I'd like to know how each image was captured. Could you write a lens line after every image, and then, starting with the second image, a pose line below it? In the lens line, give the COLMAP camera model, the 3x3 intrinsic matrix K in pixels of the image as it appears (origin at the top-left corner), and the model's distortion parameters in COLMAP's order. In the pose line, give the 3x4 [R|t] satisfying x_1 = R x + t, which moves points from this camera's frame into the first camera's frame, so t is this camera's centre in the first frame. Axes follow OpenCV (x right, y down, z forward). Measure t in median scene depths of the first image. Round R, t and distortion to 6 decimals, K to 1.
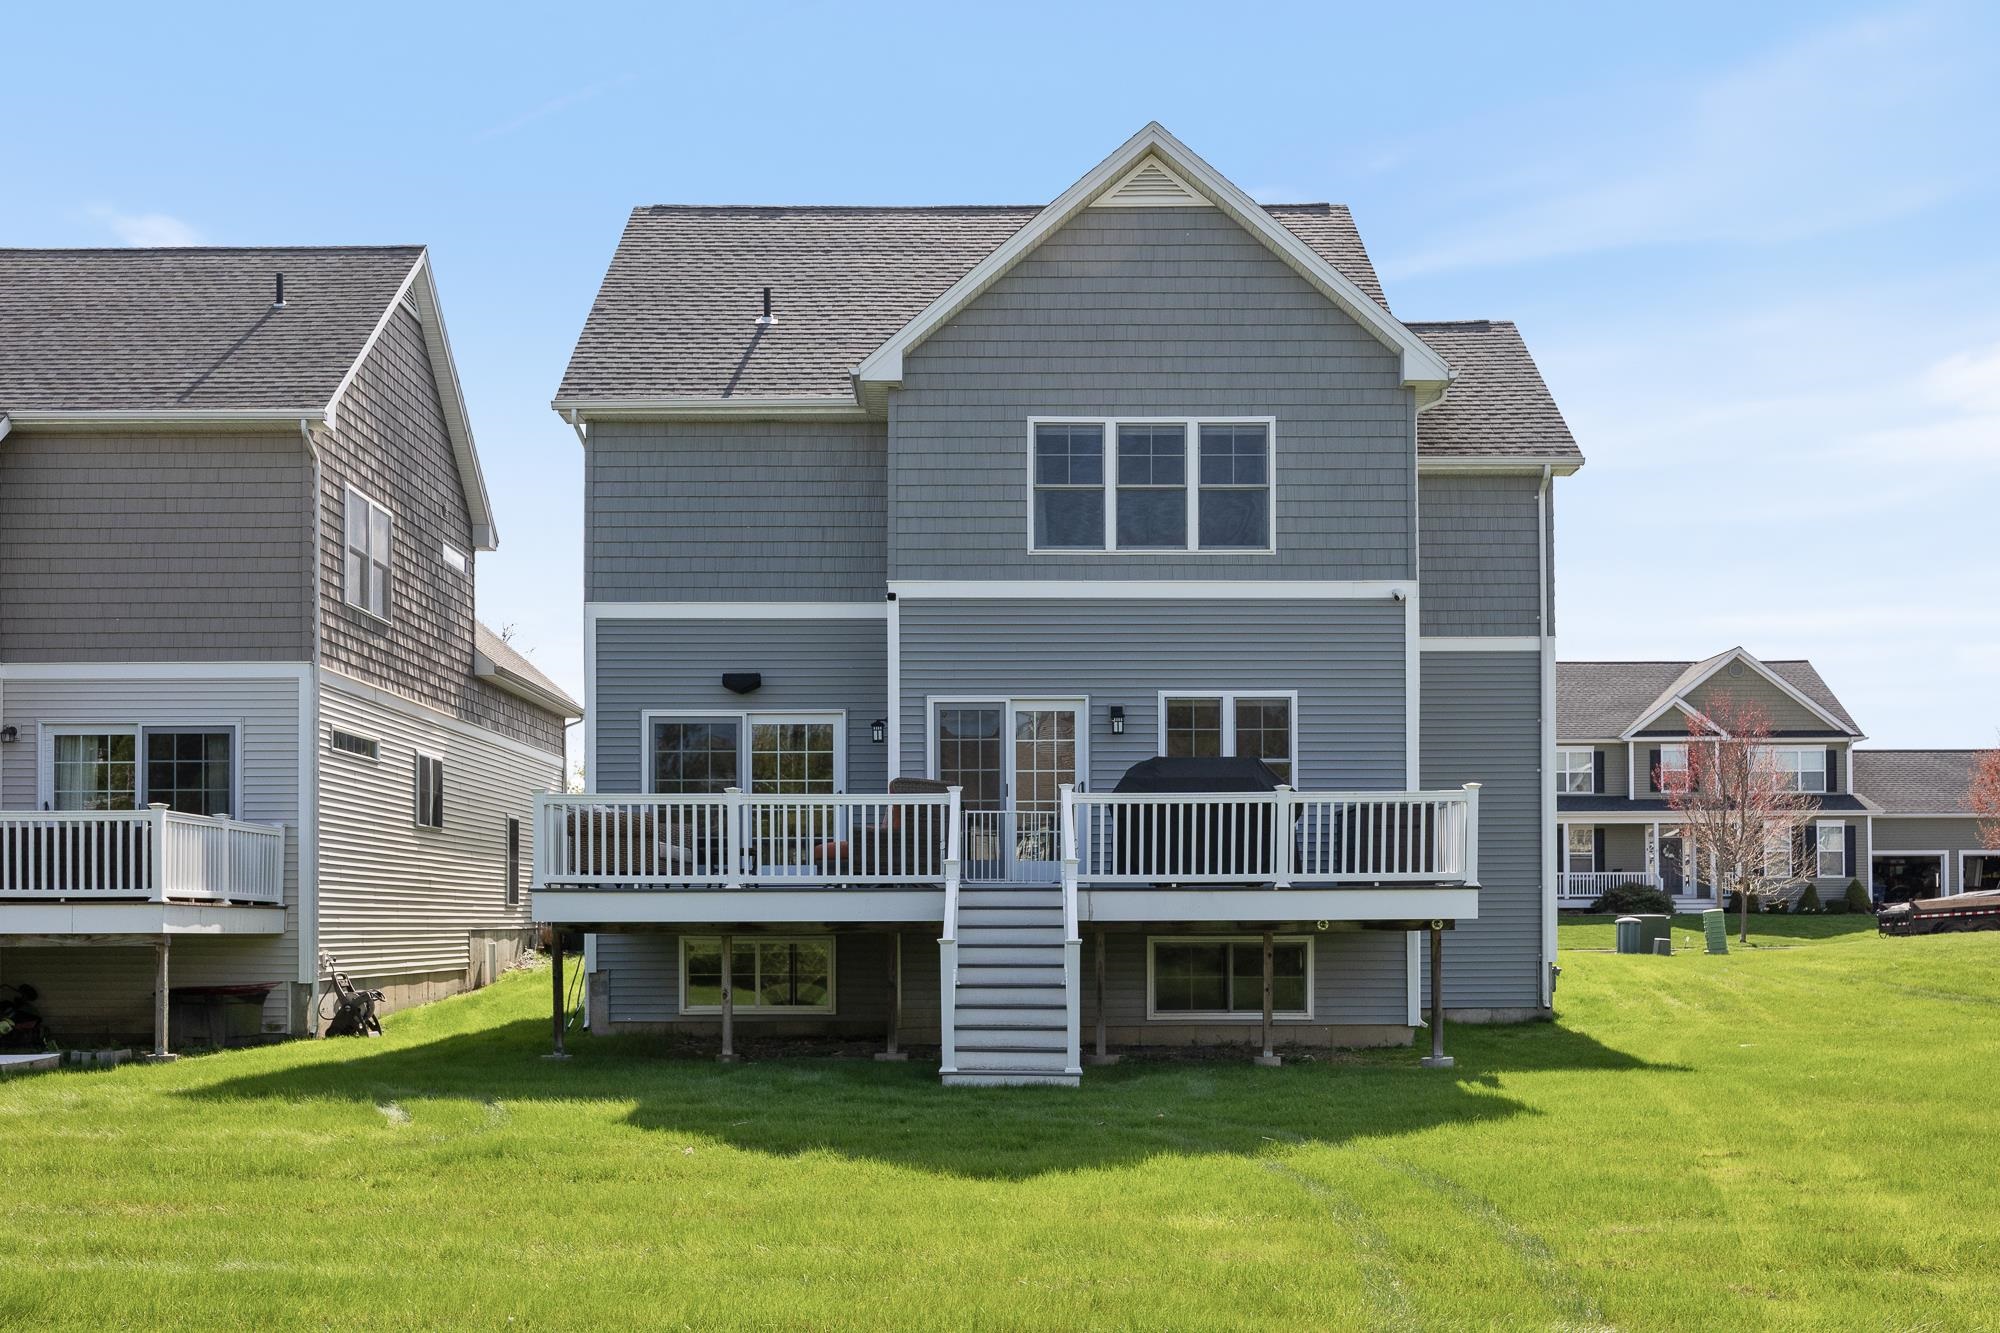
lens RADIAL K [[1960.4, 0, 1001.8], [0, 1960.4, 919.2], [0, 0, 1]] dist [0.000089, 0.002836]
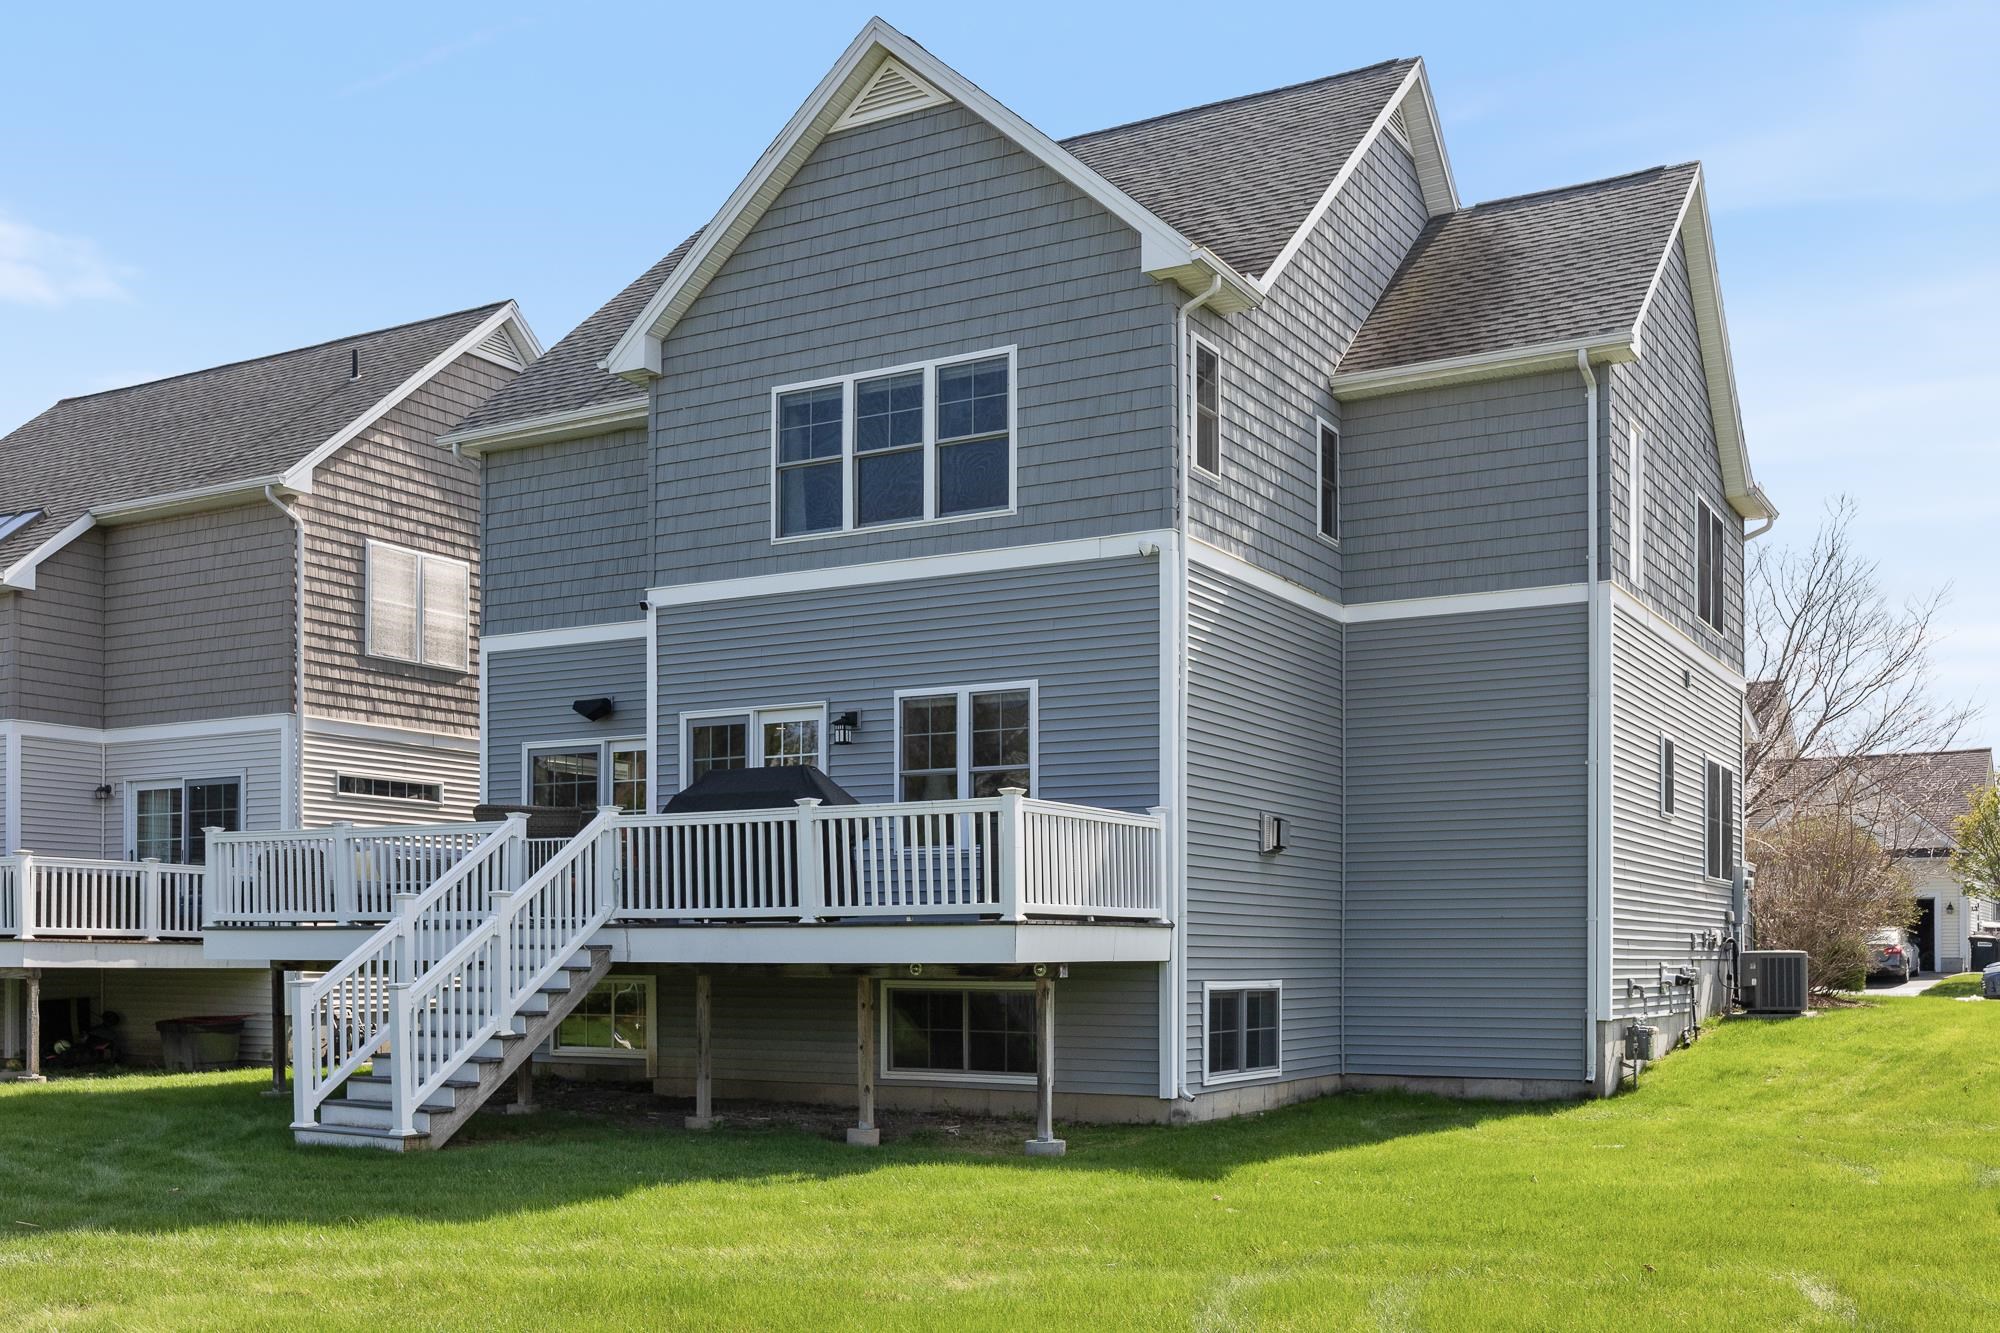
lens RADIAL K [[1963.2, 0, 998.8], [0, 1963.2, 969.0], [0, 0, 1]] dist [-0.000590, 0.017615]
pose [[0.862165, 0.008452, -0.506558, 0.548962], [-0.003454, 0.999936, 0.010805, -0.005492], [0.506617, -0.007566, 0.862138, 0.290092]]
